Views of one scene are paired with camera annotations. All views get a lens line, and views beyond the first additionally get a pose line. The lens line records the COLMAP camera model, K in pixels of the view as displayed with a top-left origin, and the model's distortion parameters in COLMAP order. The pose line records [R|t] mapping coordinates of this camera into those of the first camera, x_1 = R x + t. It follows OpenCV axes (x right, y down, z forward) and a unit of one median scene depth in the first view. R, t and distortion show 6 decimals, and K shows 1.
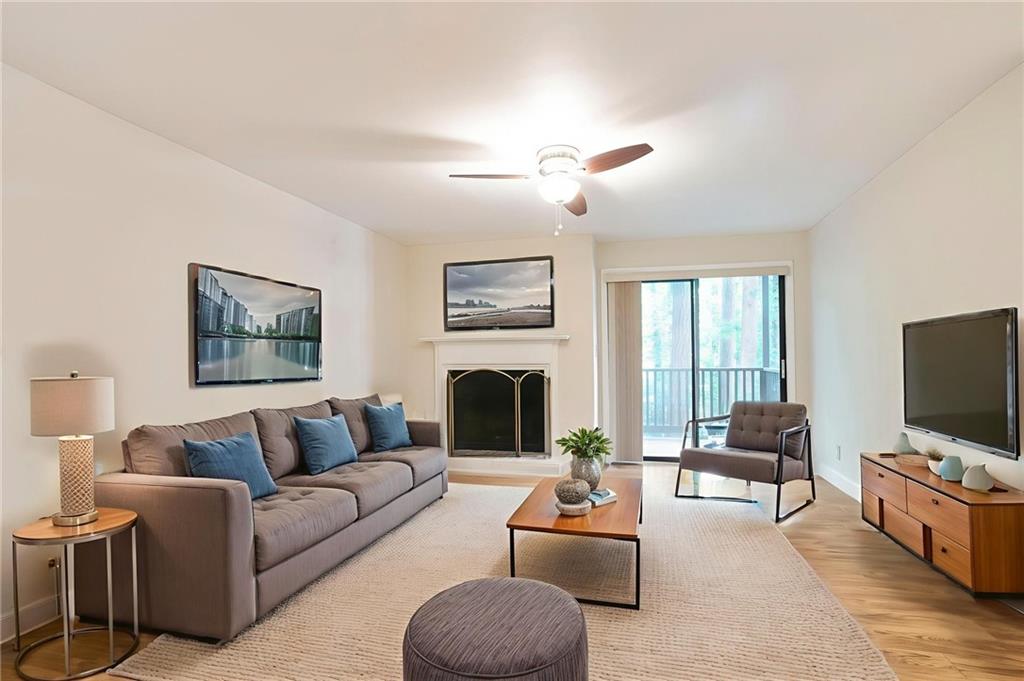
lens RADIAL K [[508.8, 0, 512.2], [0, 508.8, 348.5], [0, 0, 1]] dist [-0.035934, 0.007028]
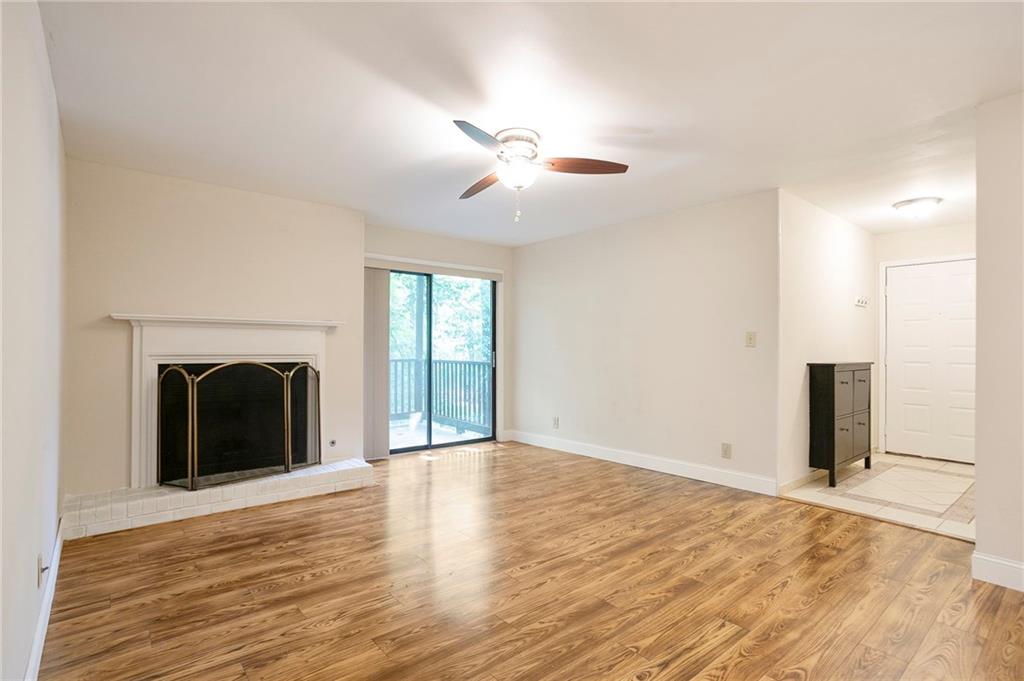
lens RADIAL K [[508.8, 0, 503.8], [0, 508.8, 344.8], [0, 0, 1]] dist [-0.035934, 0.007028]
pose [[0.604626, 0.017330, 0.796321, -0.407409], [-0.024048, 0.999705, -0.003497, 0.009335], [-0.796147, -0.017035, 0.604864, 0.253153]]
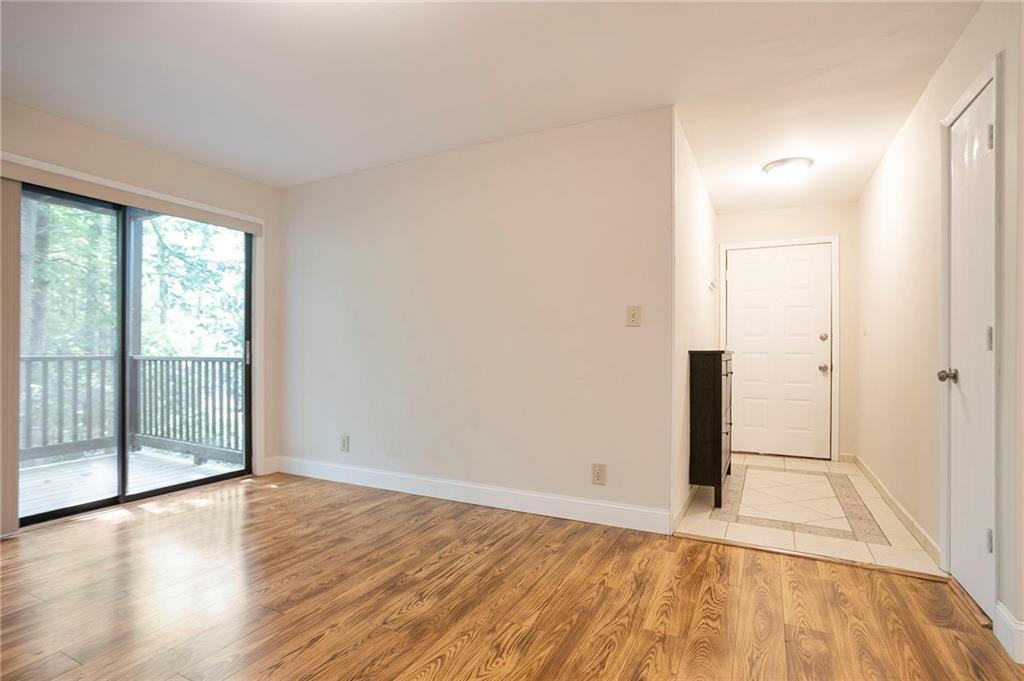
lens RADIAL K [[508.8, 0, 520.7], [0, 508.8, 342.5], [0, 0, 1]] dist [-0.035934, 0.007028]
pose [[0.216313, 0.028168, 0.975918, -0.137579], [-0.022996, 0.999453, -0.023750, 0.034020], [-0.976053, -0.017304, 0.216843, 0.414009]]
